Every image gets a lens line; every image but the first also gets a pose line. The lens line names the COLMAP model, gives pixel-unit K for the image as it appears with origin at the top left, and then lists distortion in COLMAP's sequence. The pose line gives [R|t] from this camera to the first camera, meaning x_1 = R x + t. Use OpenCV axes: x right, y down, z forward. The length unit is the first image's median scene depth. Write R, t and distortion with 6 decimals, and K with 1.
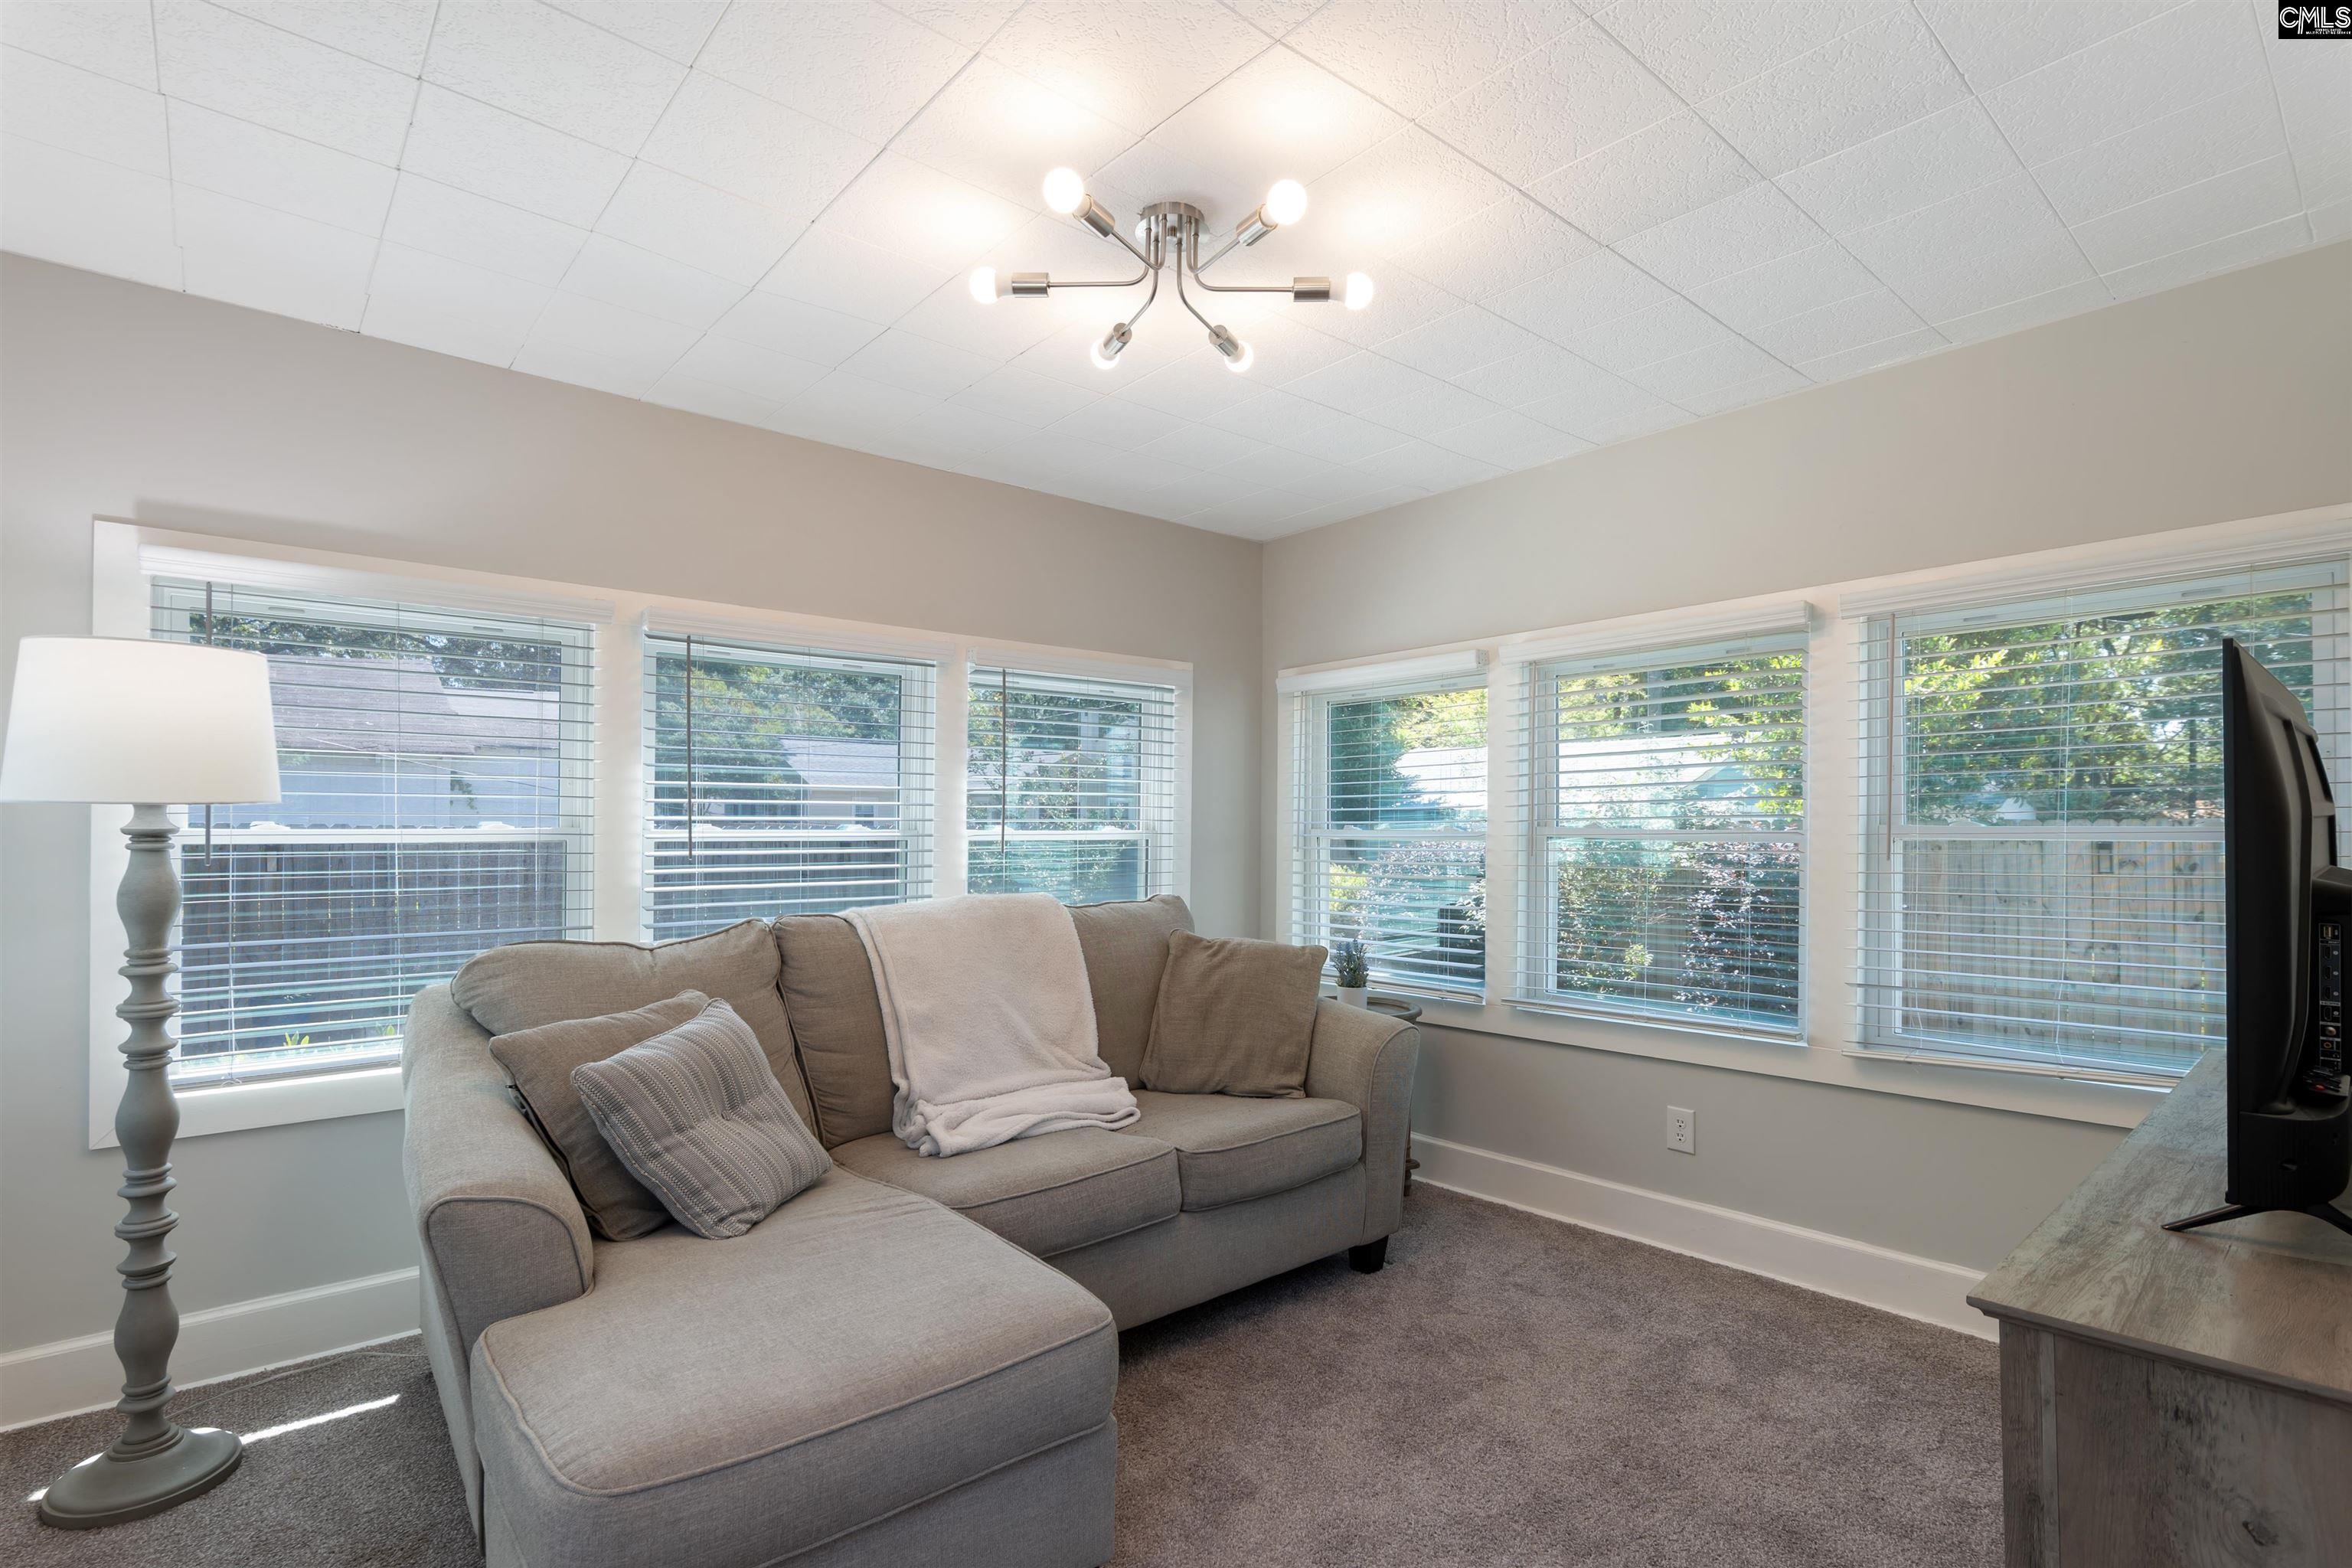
lens RADIAL K [[1100.5, 0, 1166.1], [0, 1100.5, 789.5], [0, 0, 1]] dist [-0.021734, 0.006476]
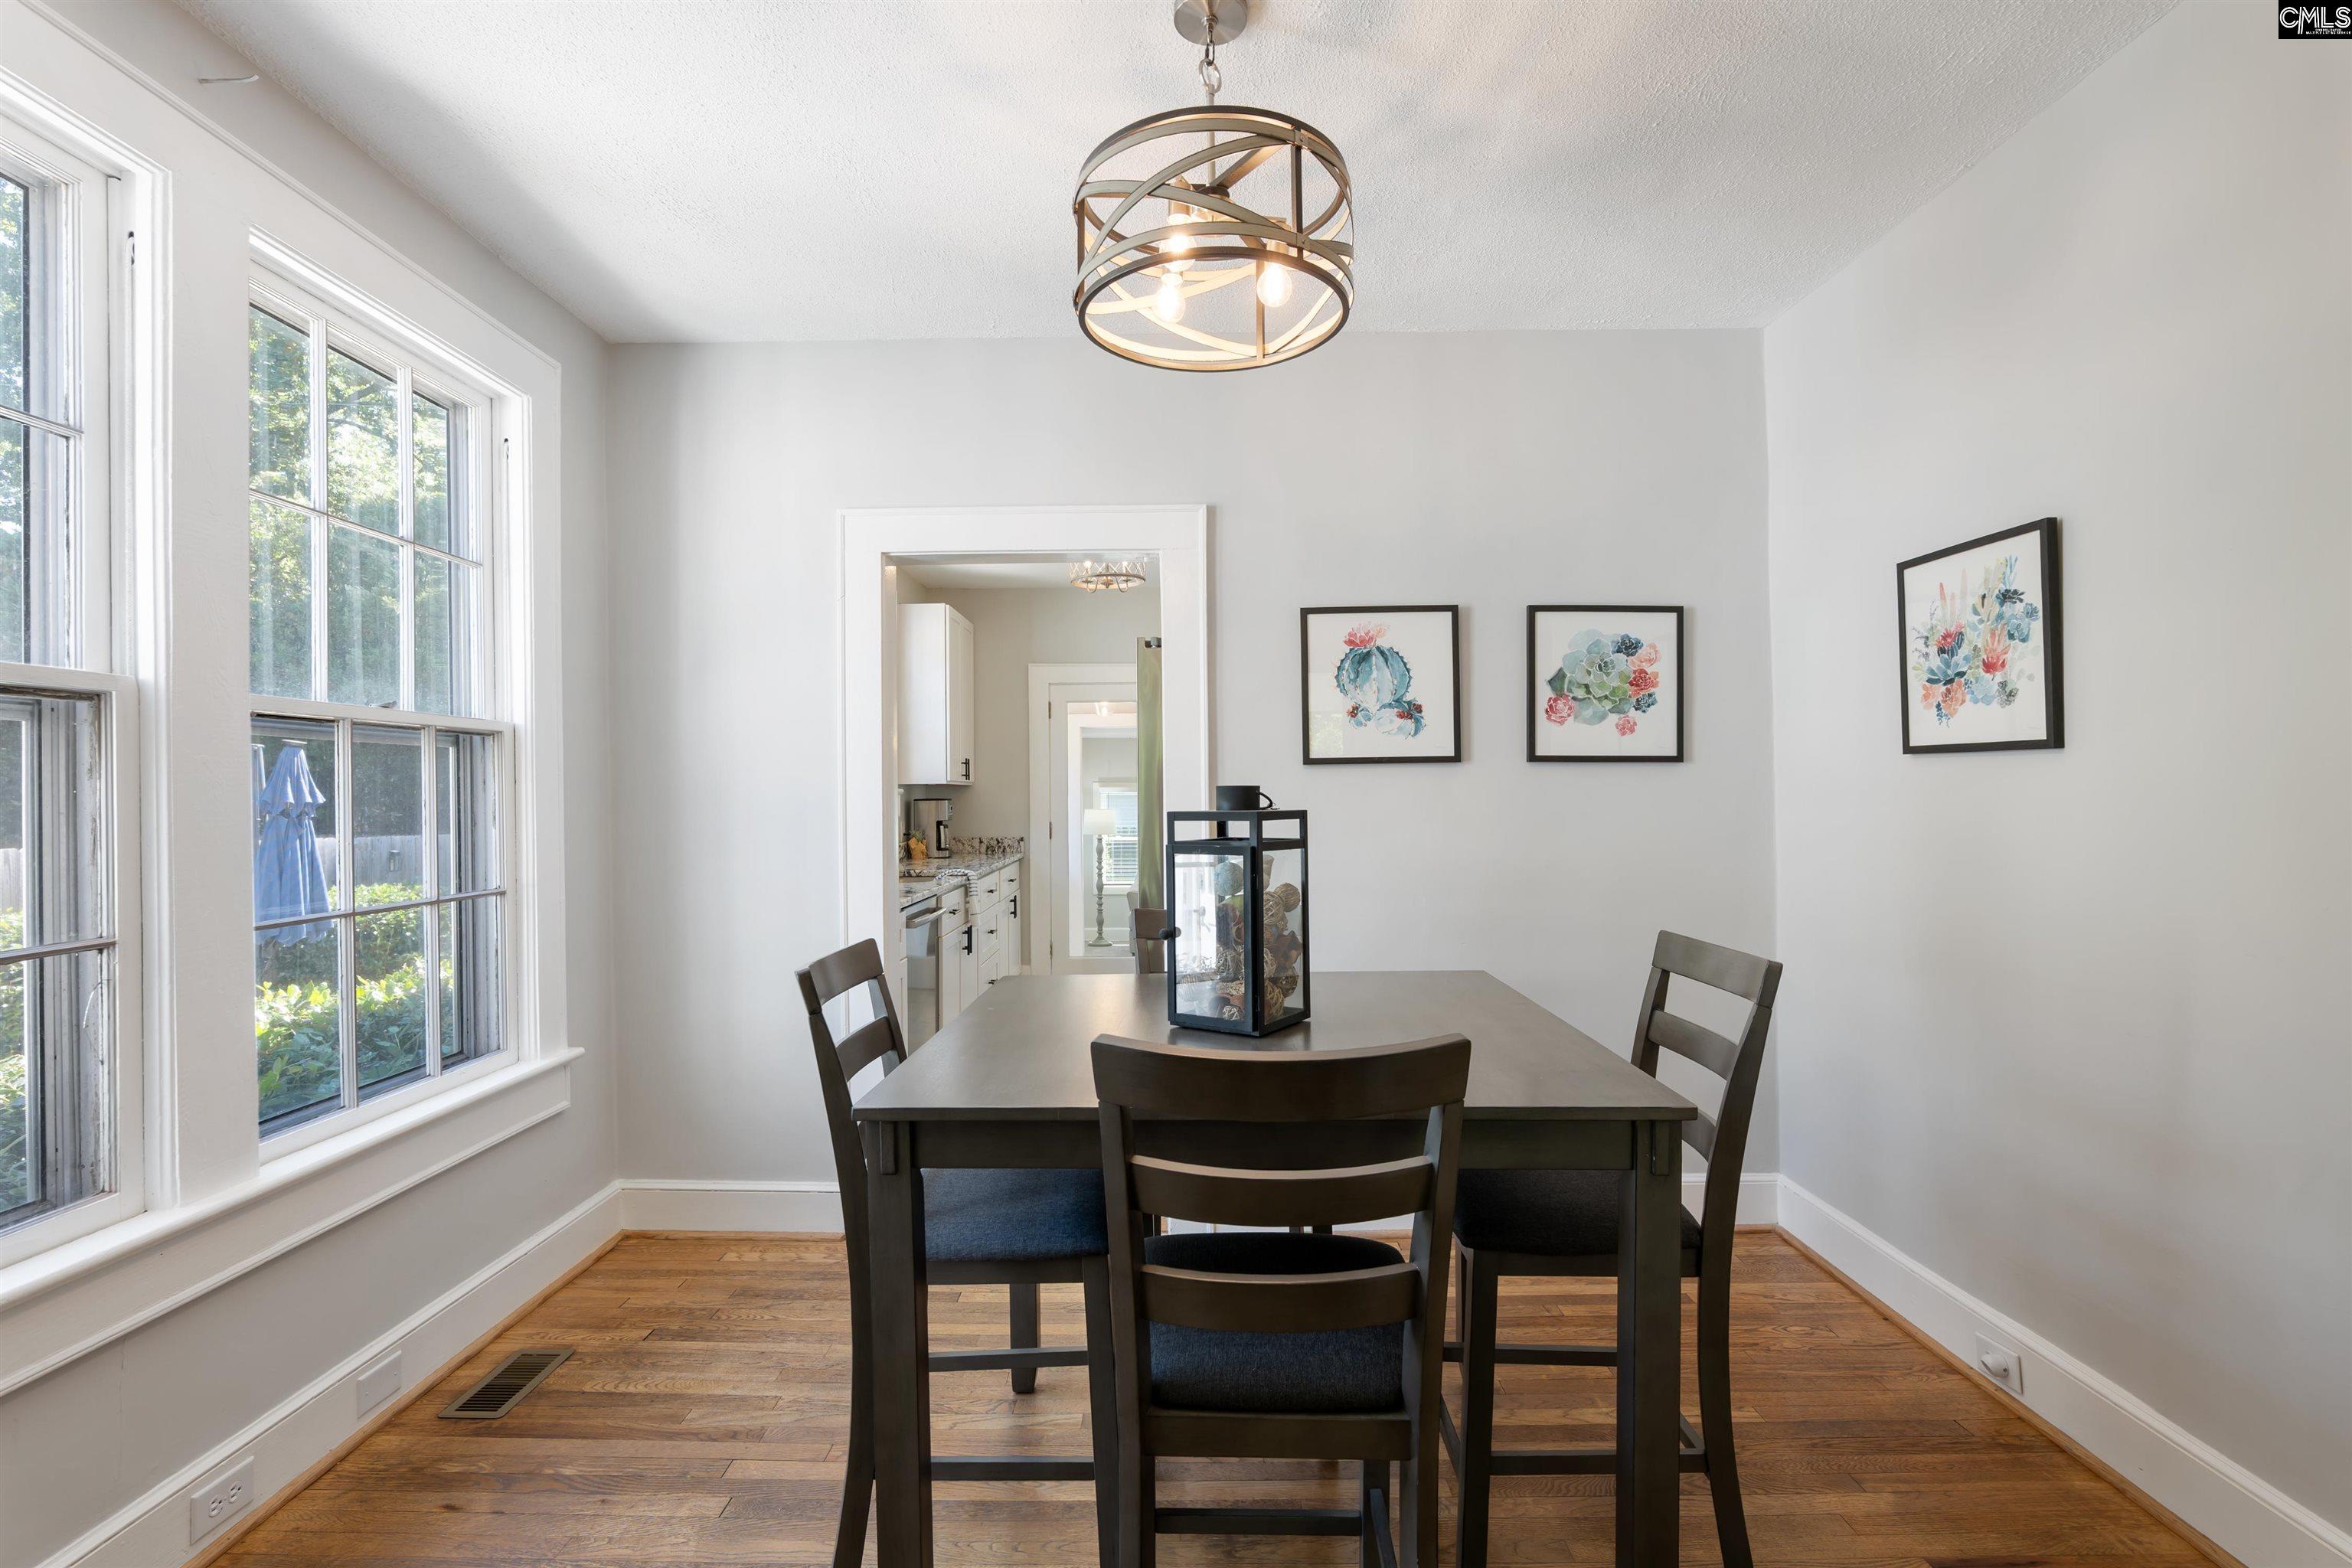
lens RADIAL K [[1100.5, 0, 1166.1], [0, 1100.5, 789.5], [0, 0, 1]] dist [-0.021734, 0.006476]
pose [[0.751150, -0.013197, -0.660000, 3.428430], [0.019355, 0.999811, 0.002037, -0.242970], [0.659848, -0.014304, 0.751263, -3.396009]]
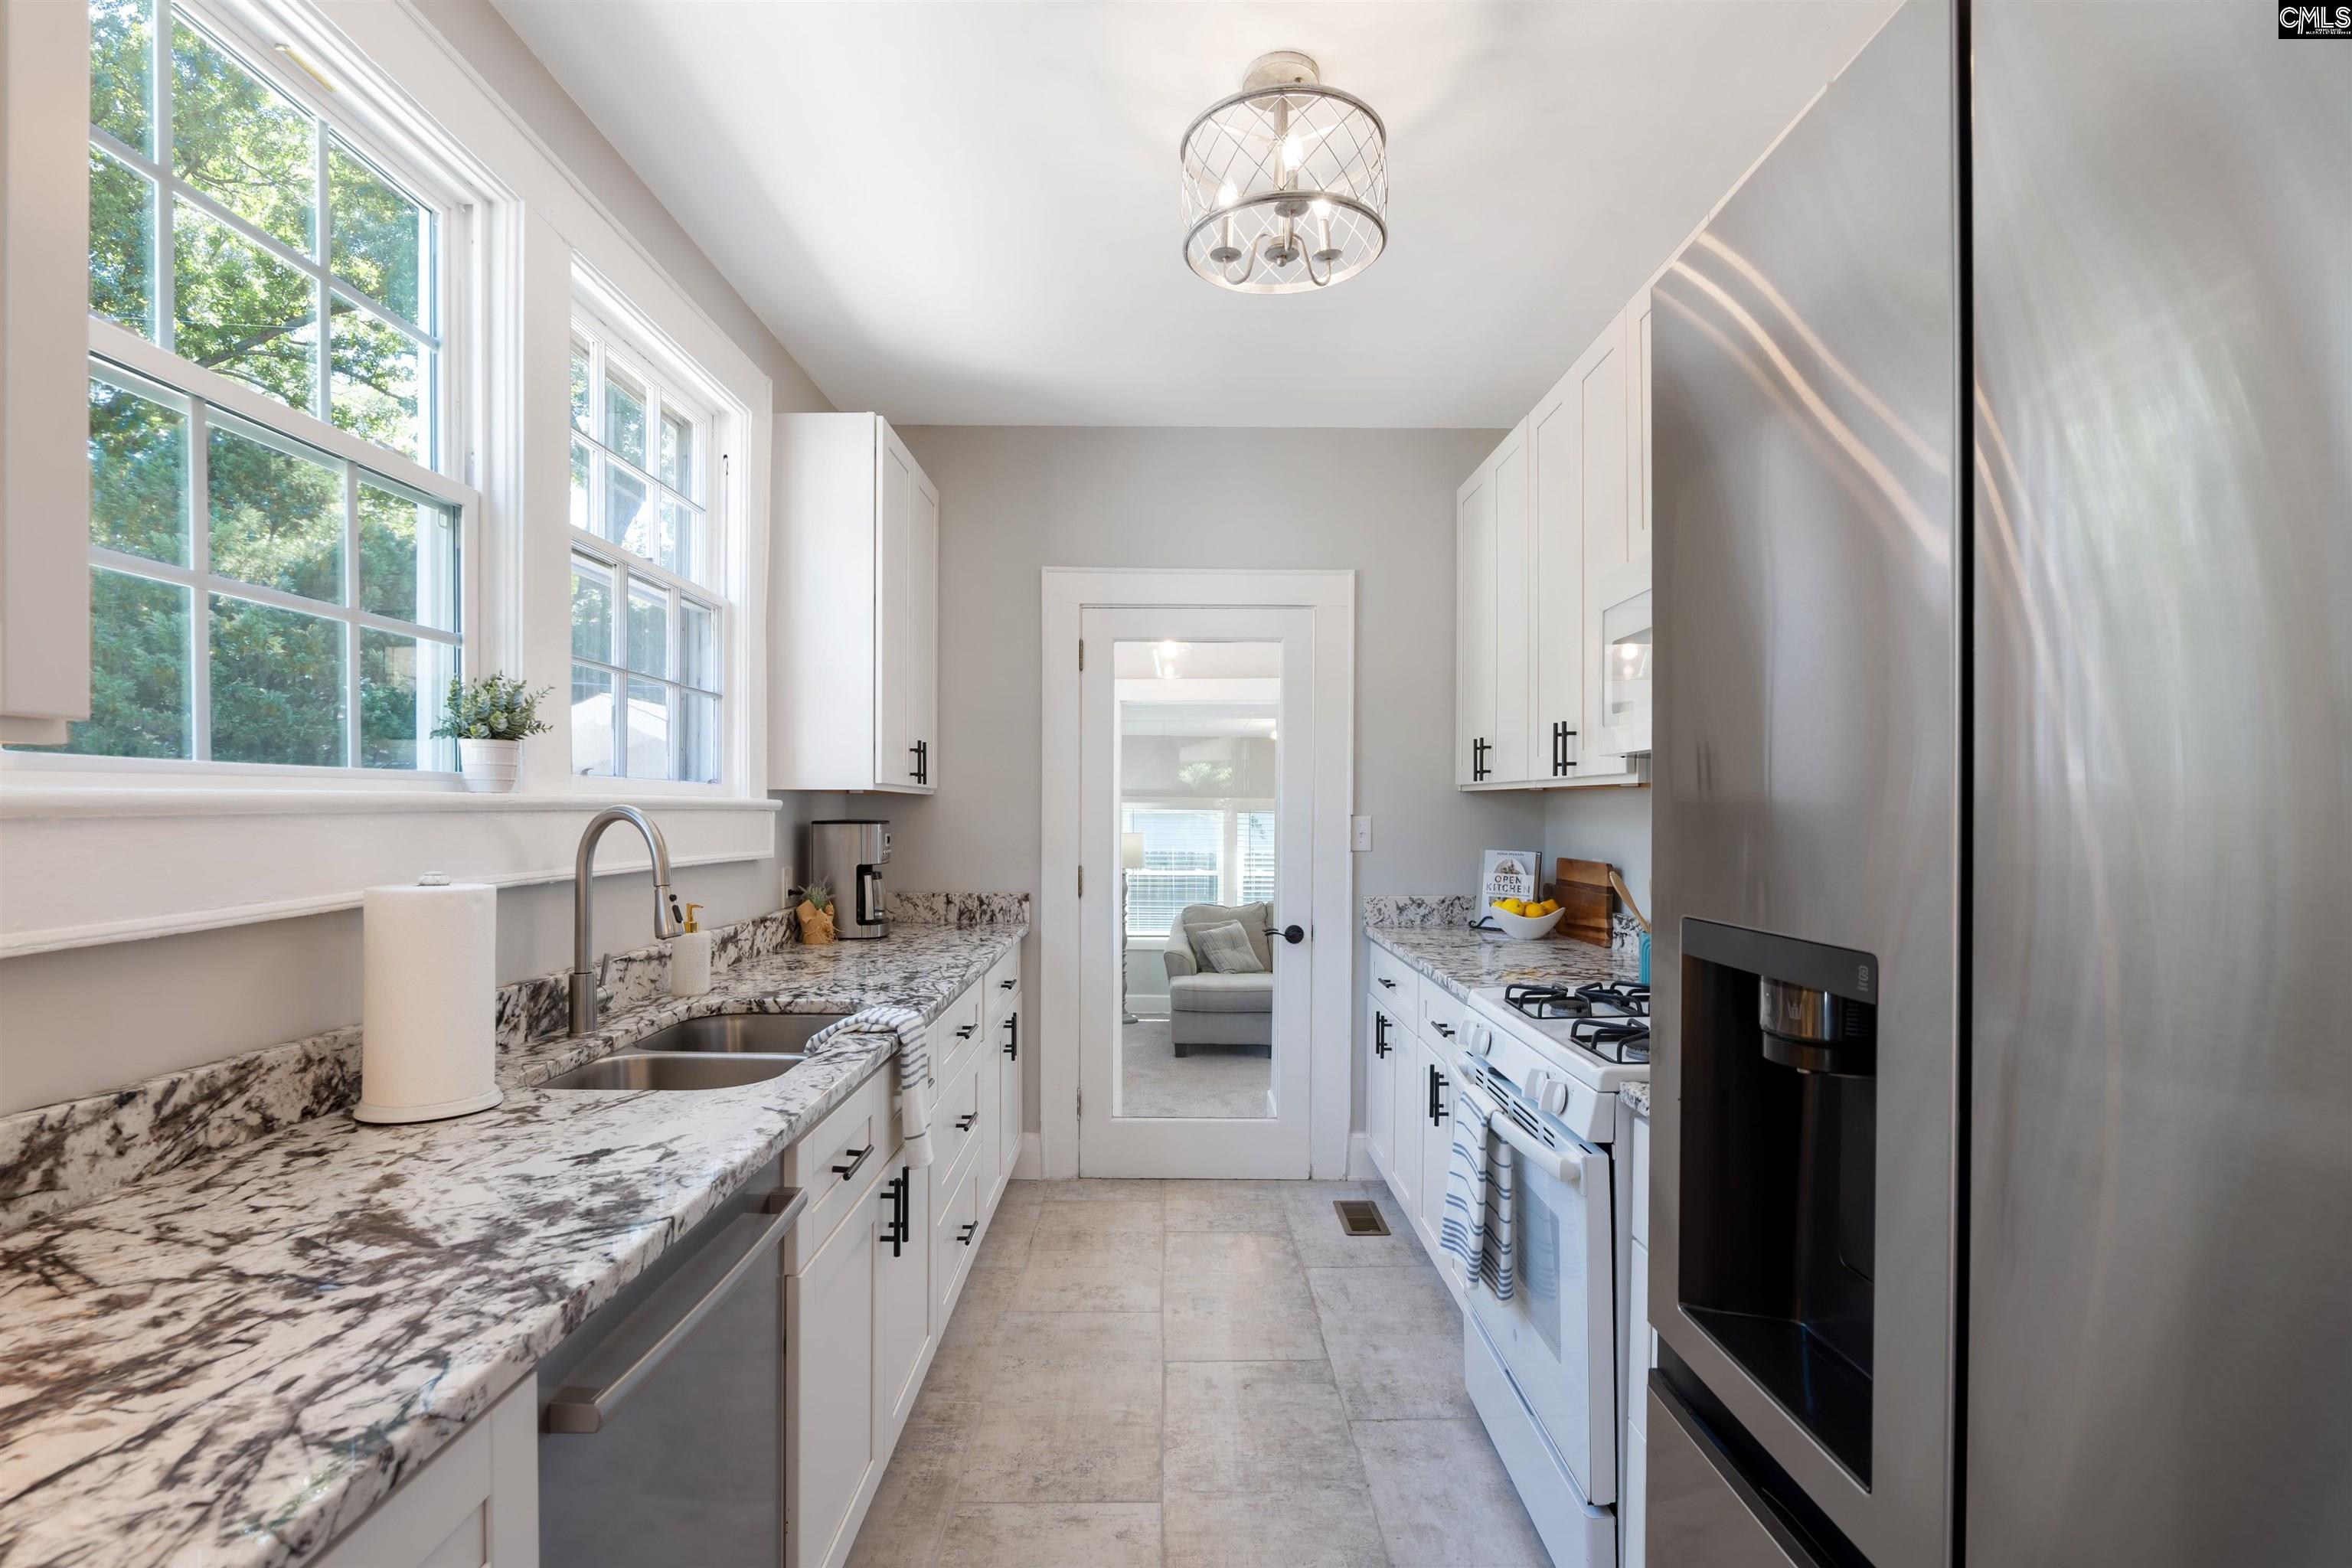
lens RADIAL K [[1112.5, 0, 1182.3], [0, 1112.5, 822.4], [0, 0, 1]] dist [-0.025802, 0.007543]
pose [[0.768762, 0.004728, -0.639518, 2.129583], [0.008107, 0.999820, 0.017137, -0.243725], [0.639484, -0.018359, 0.768585, -2.306008]]
